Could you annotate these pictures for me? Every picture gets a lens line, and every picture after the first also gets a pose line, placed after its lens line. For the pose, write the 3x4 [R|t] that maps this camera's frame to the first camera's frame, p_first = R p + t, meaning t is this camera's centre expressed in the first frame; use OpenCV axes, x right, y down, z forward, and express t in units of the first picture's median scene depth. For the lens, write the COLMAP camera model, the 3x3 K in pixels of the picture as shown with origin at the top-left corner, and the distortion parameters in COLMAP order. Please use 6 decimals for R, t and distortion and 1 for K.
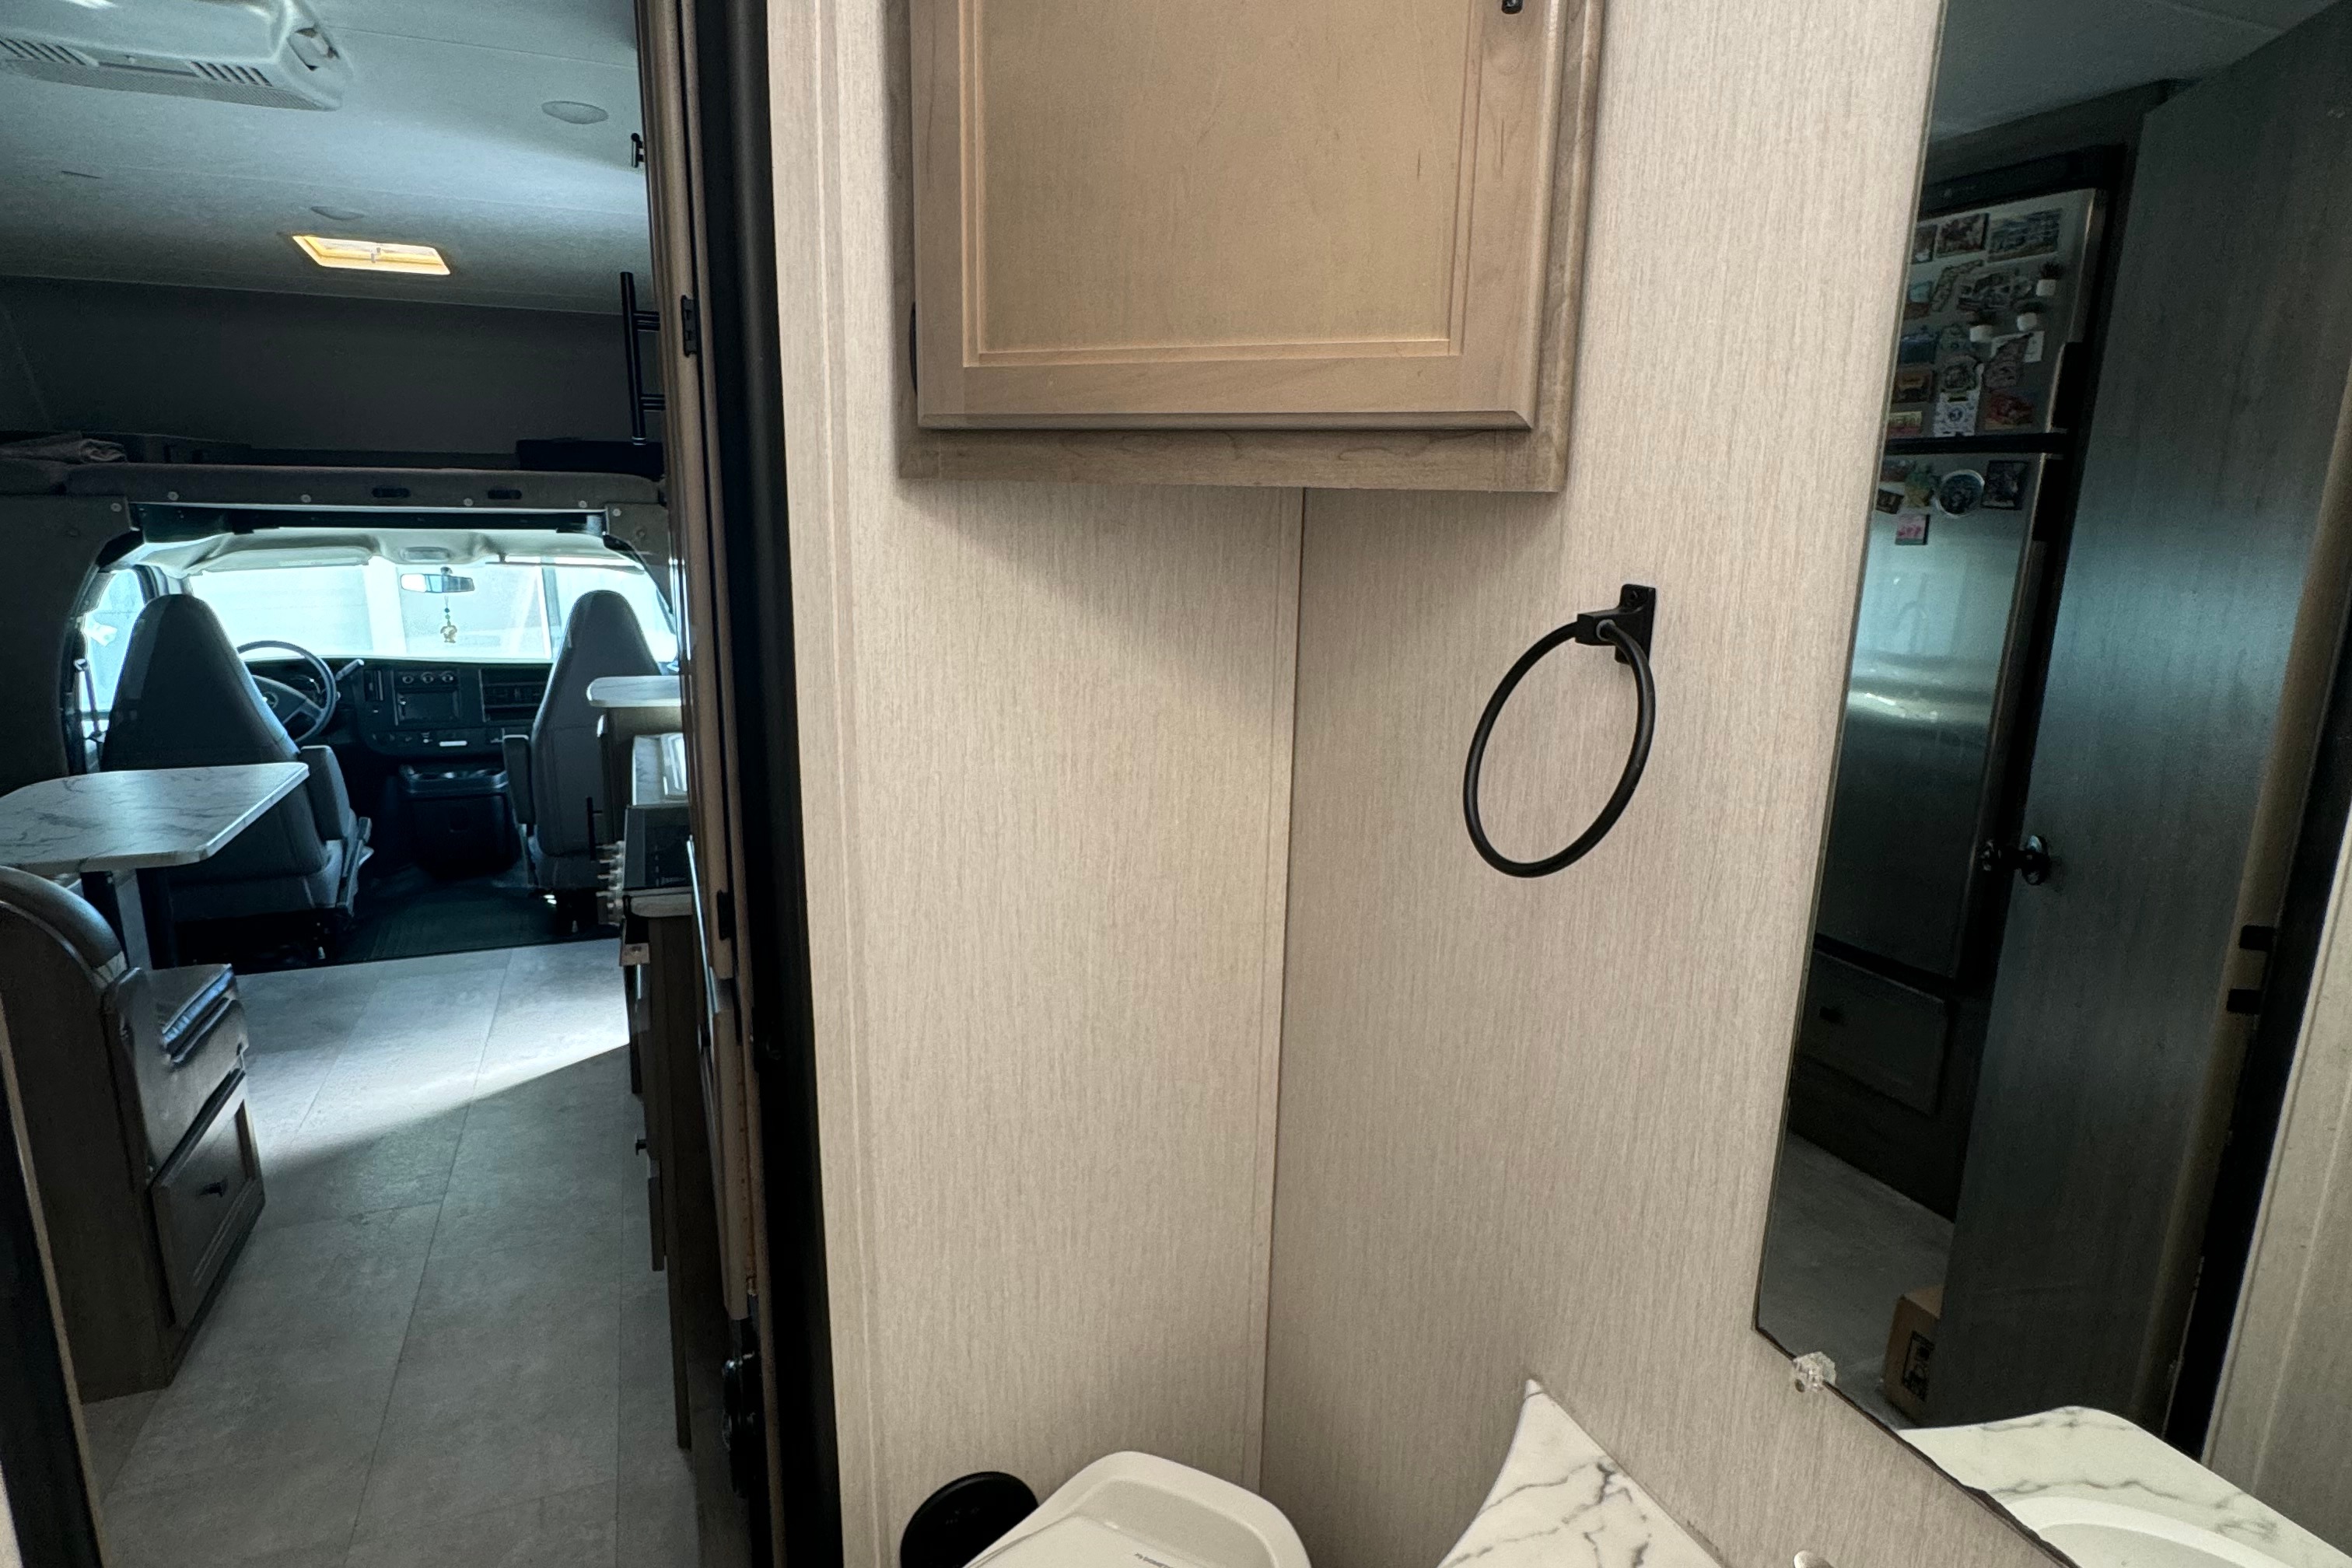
lens RADIAL K [[1255.9, 0, 1176.0], [0, 1255.9, 784.0], [0, 0, 1]] dist [-0.003705, 0.001994]
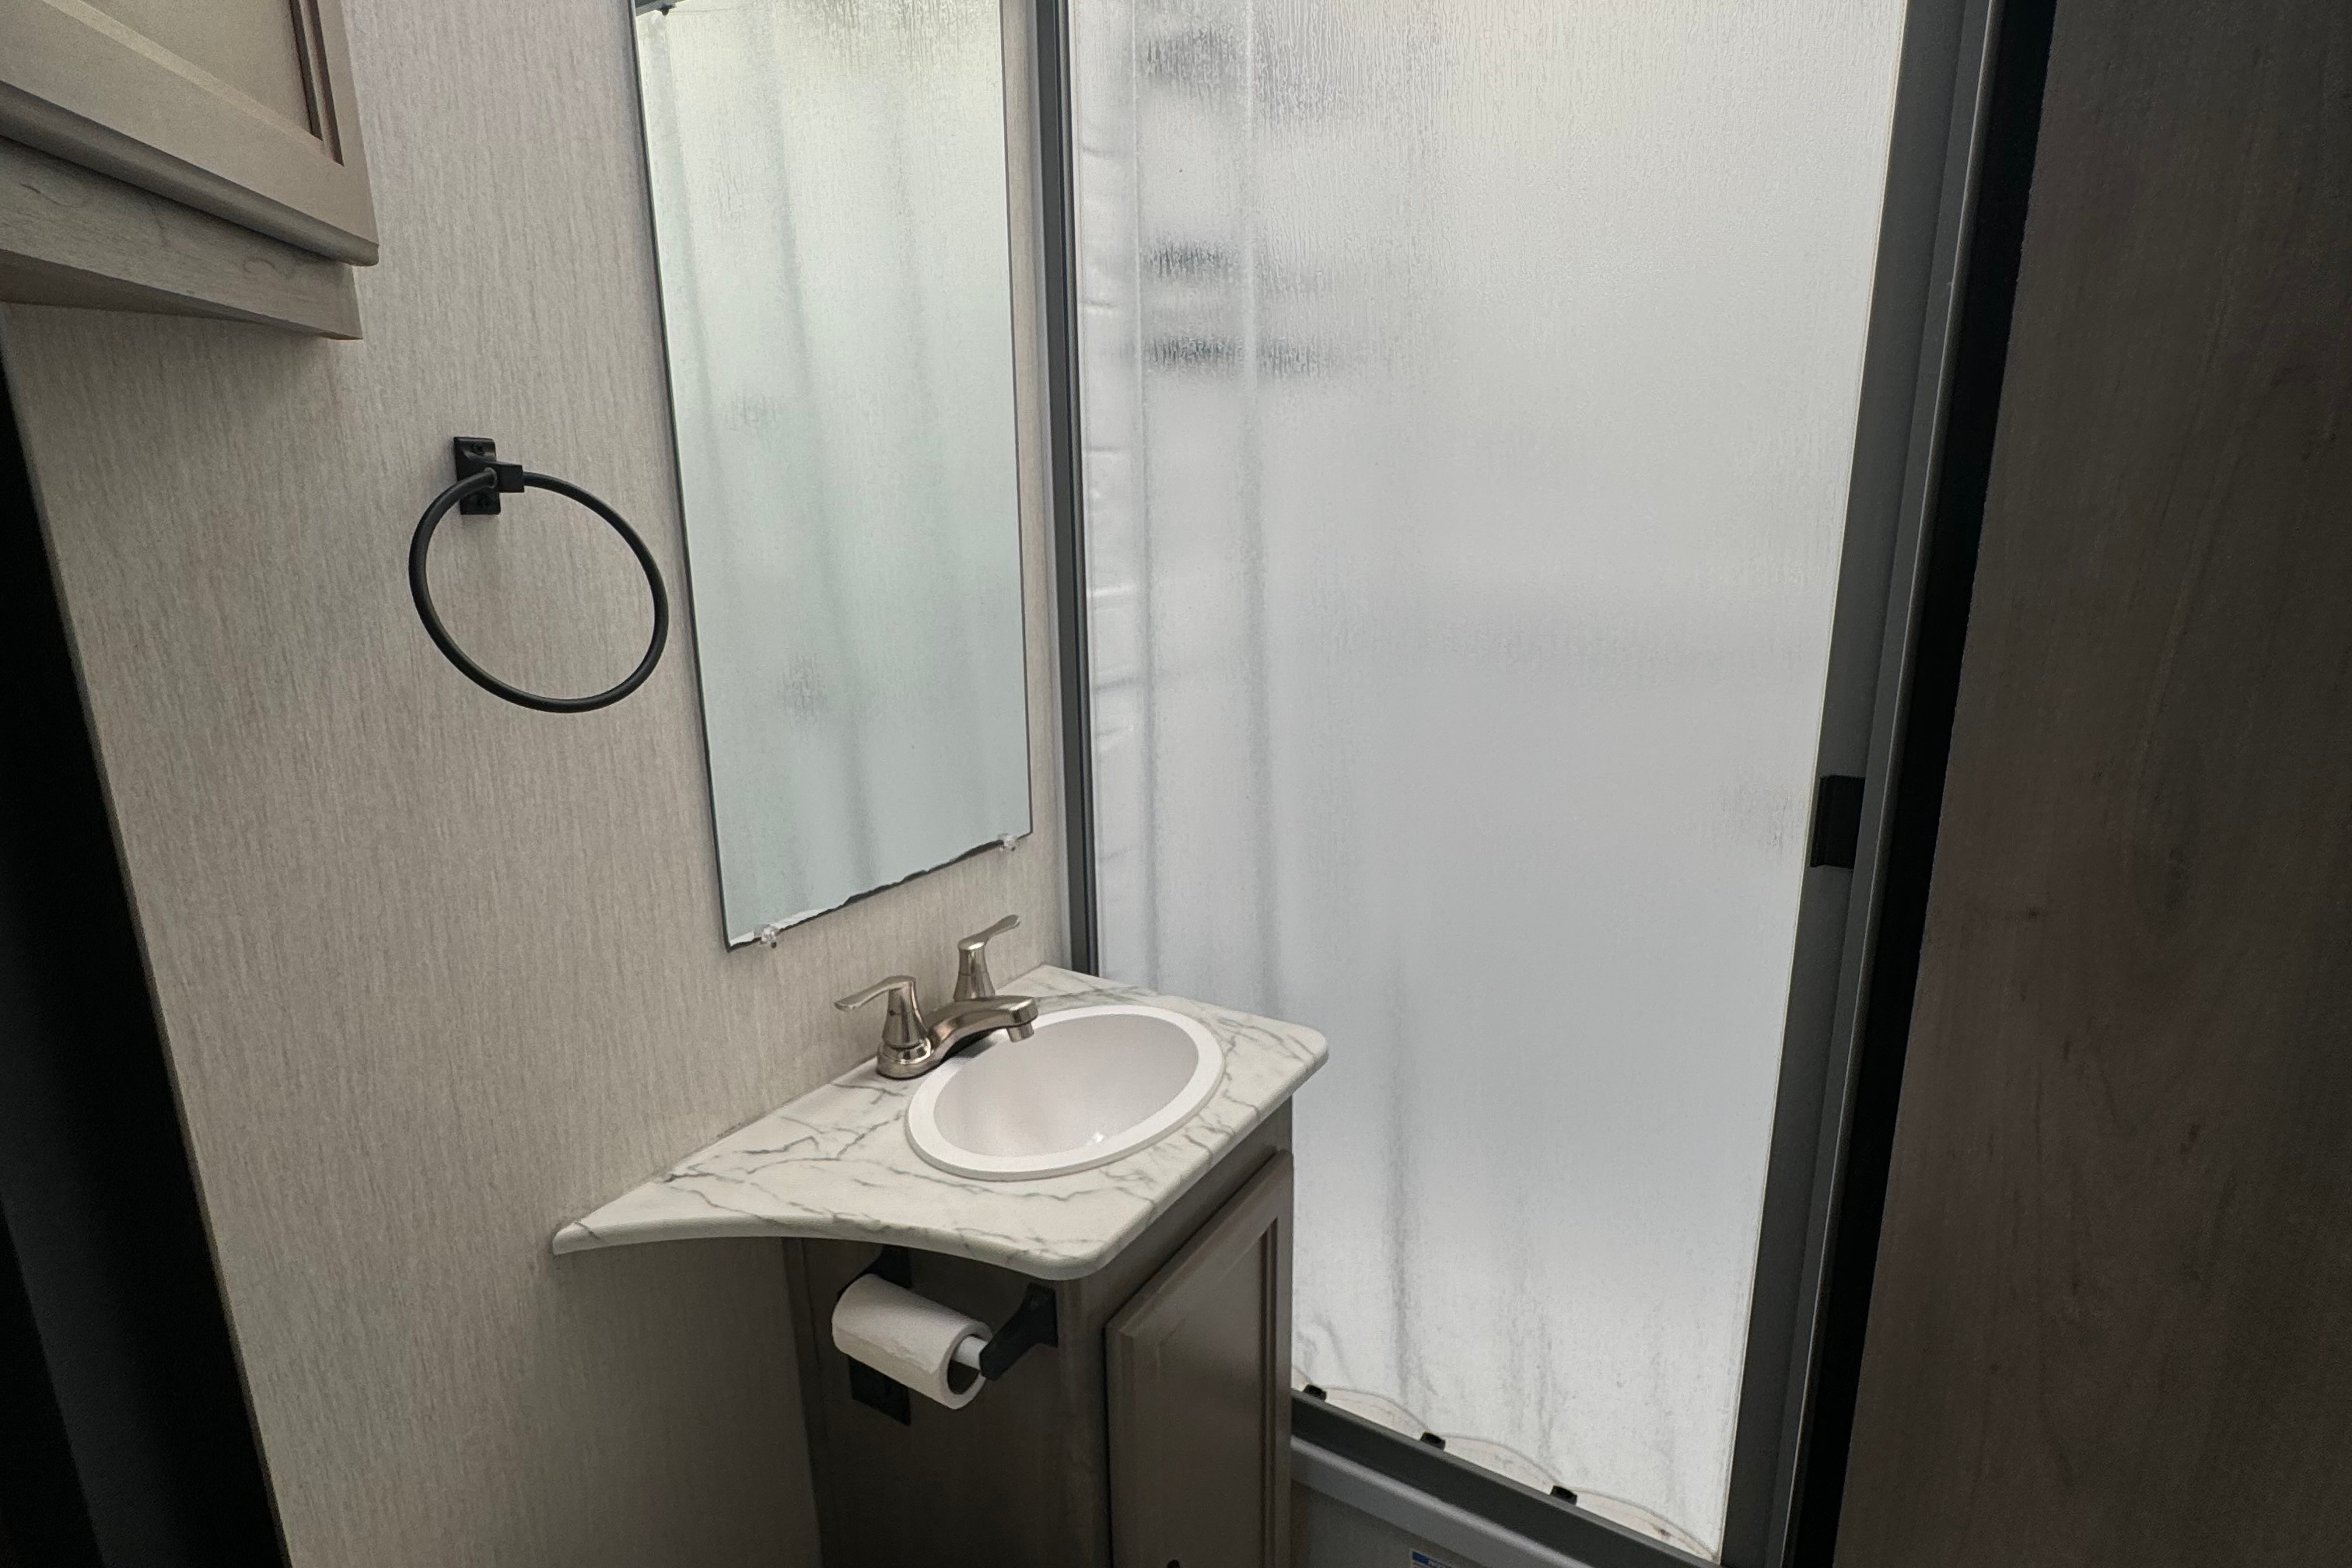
lens RADIAL K [[1255.9, 0, 1176.0], [0, 1255.9, 784.0], [0, 0, 1]] dist [-0.003705, 0.001994]
pose [[-0.596746, -0.213082, 0.773621, -1.192193], [0.178562, 0.904662, 0.386913, -0.268803], [-0.782310, 0.369028, -0.501806, 1.601034]]
